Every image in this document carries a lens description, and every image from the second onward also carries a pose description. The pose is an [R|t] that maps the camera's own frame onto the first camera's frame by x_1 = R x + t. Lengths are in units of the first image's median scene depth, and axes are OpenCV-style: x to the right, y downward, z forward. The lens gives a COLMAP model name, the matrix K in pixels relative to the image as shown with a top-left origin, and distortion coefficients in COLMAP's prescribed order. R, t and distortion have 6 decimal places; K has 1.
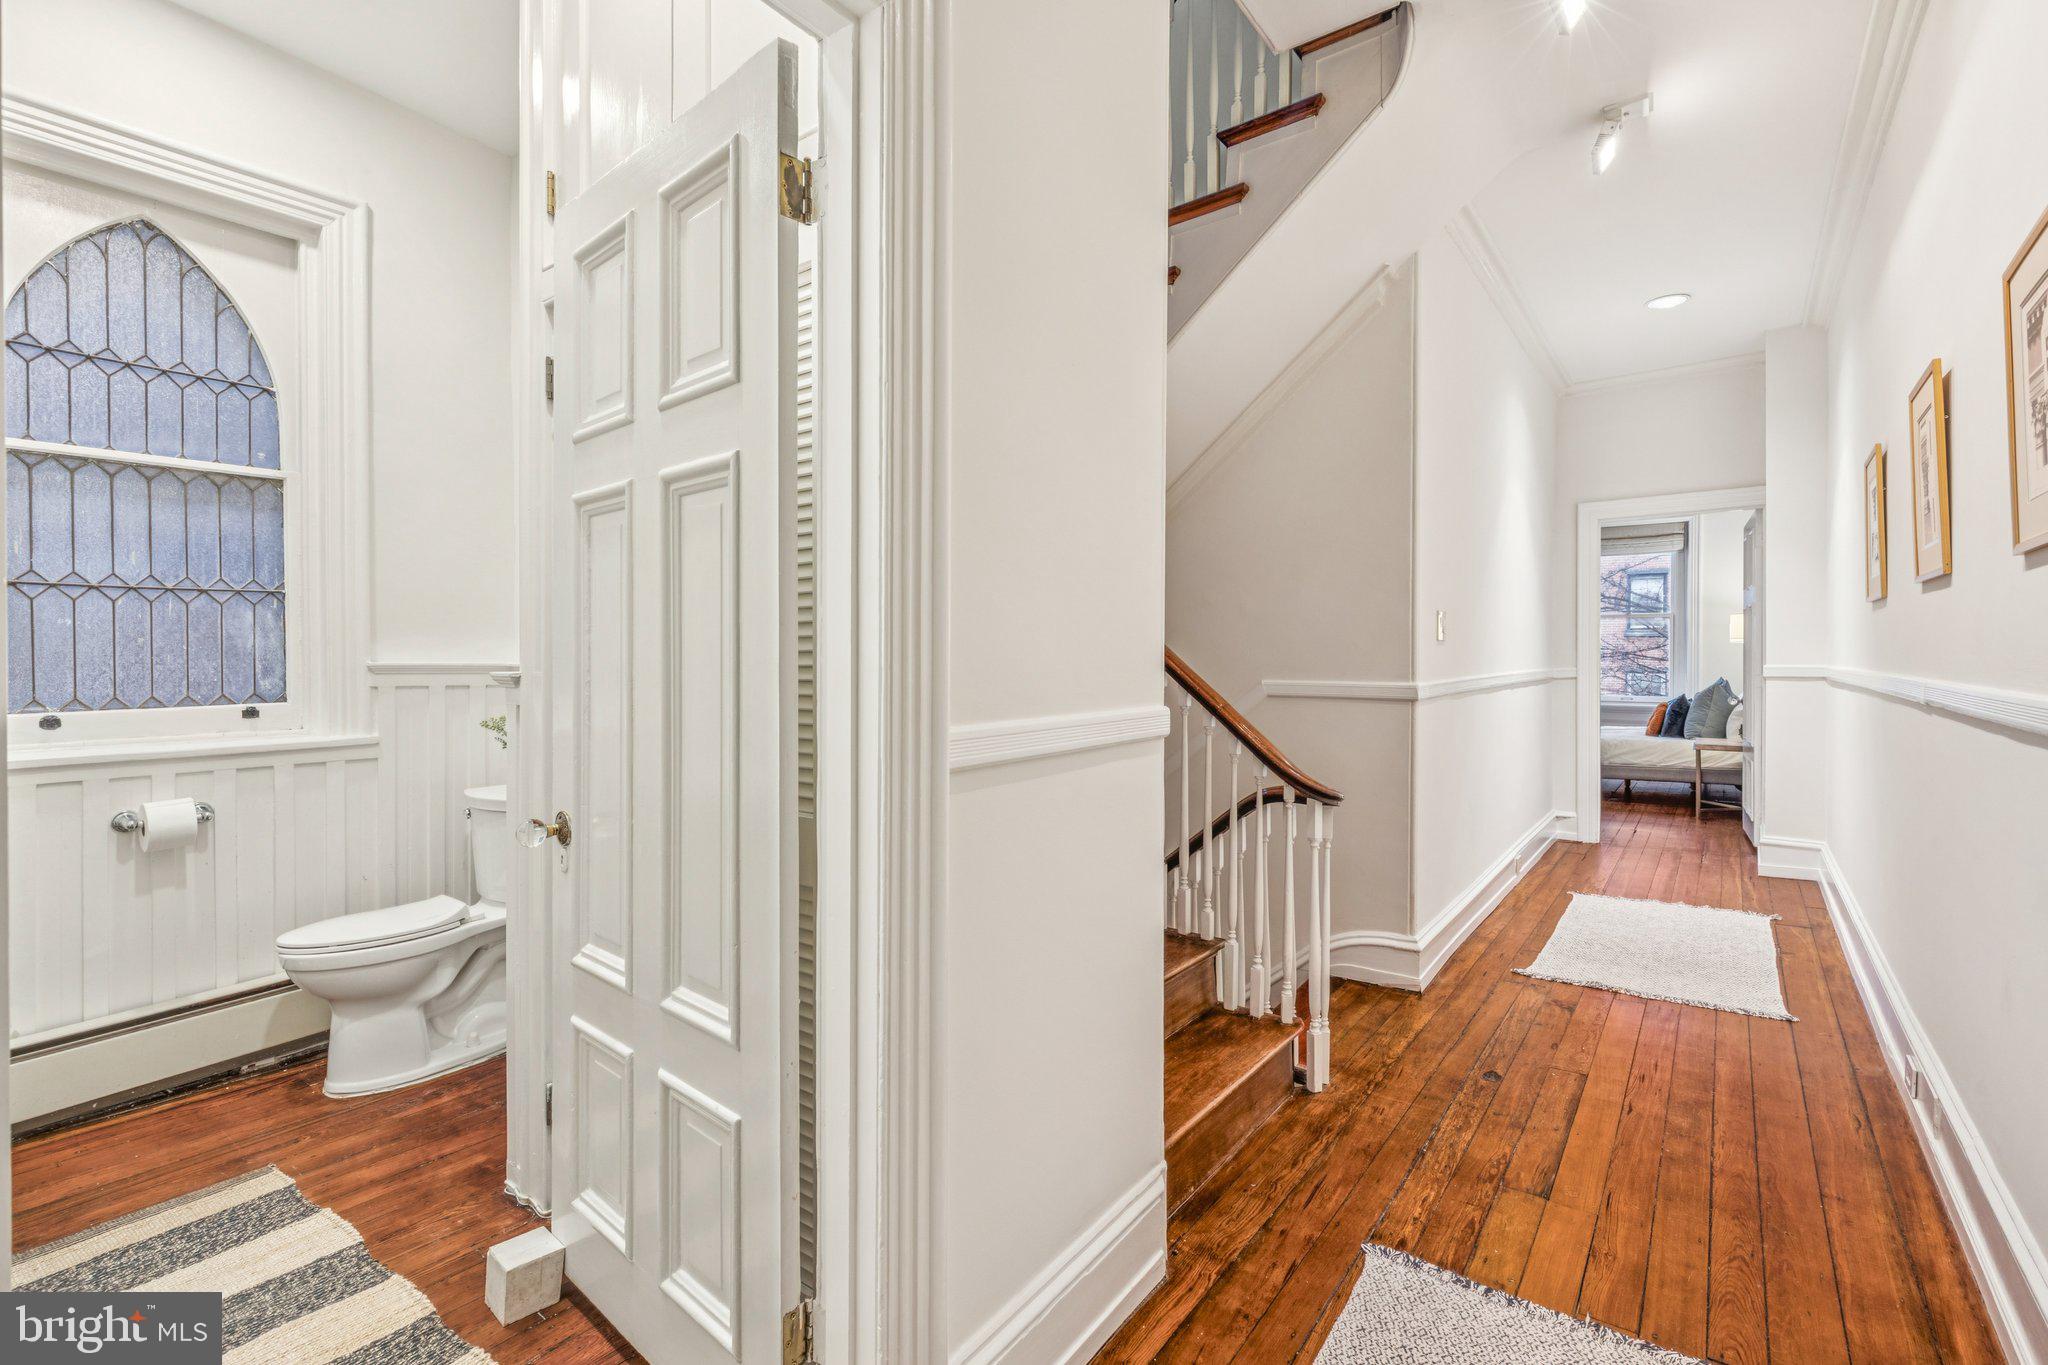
lens RADIAL K [[933.2, 0, 1028.7], [0, 933.2, 656.6], [0, 0, 1]] dist [0.010955, 0.000631]
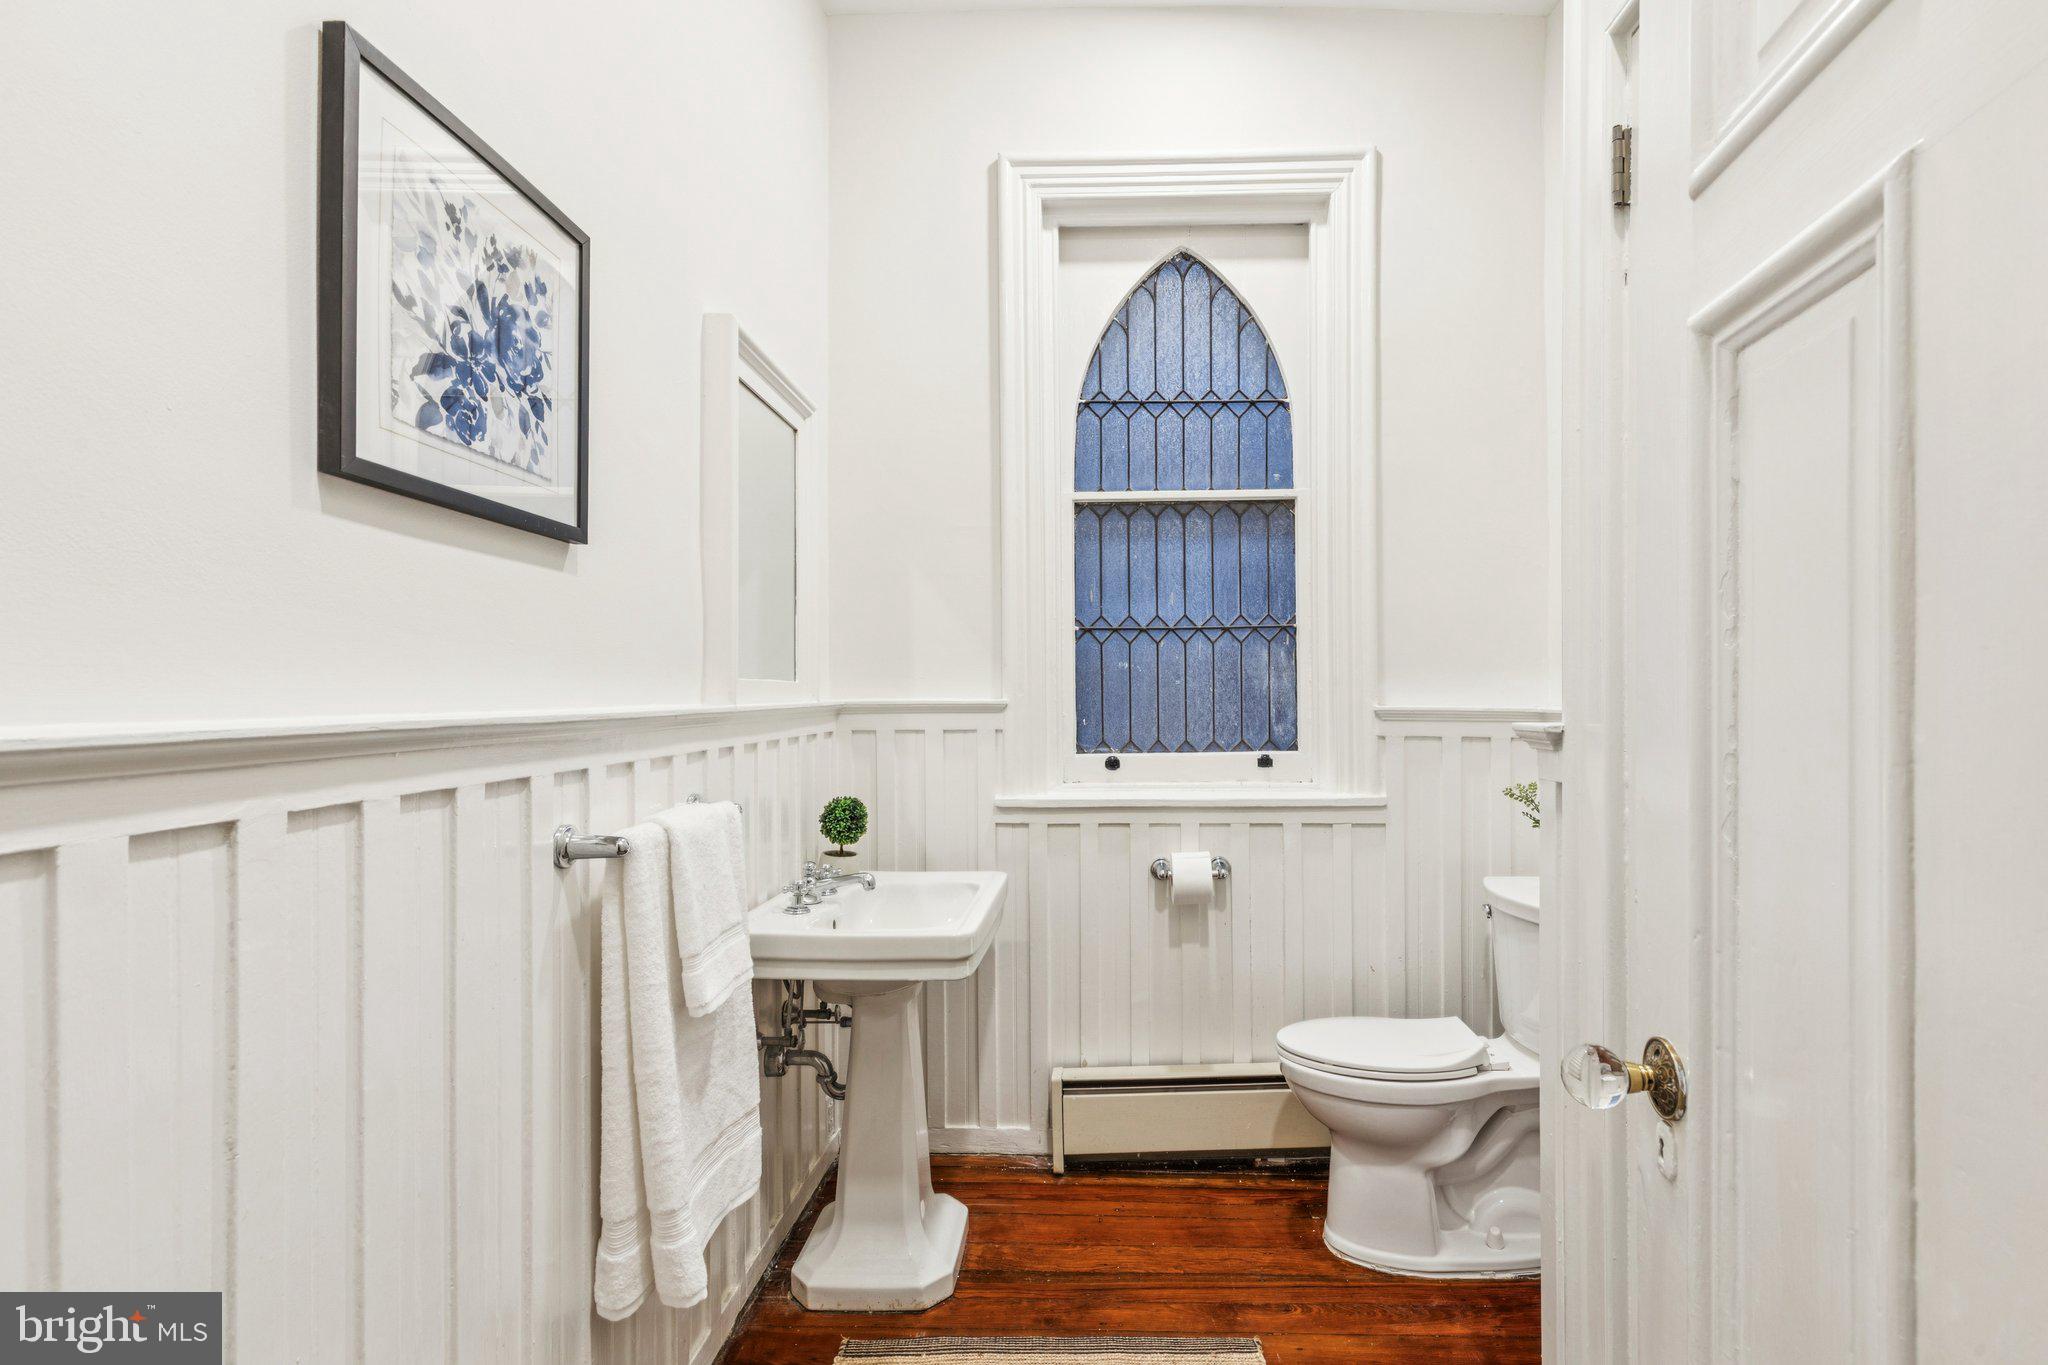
lens RADIAL K [[946.1, 0, 1083.4], [0, 946.1, 698.3], [0, 0, 1]] dist [0.003912, -0.000291]
pose [[0.578144, -0.002882, -0.815929, -0.191395], [-0.000424, 0.999993, -0.003832, 0.002746], [0.815934, 0.002562, 0.578139, 0.340023]]
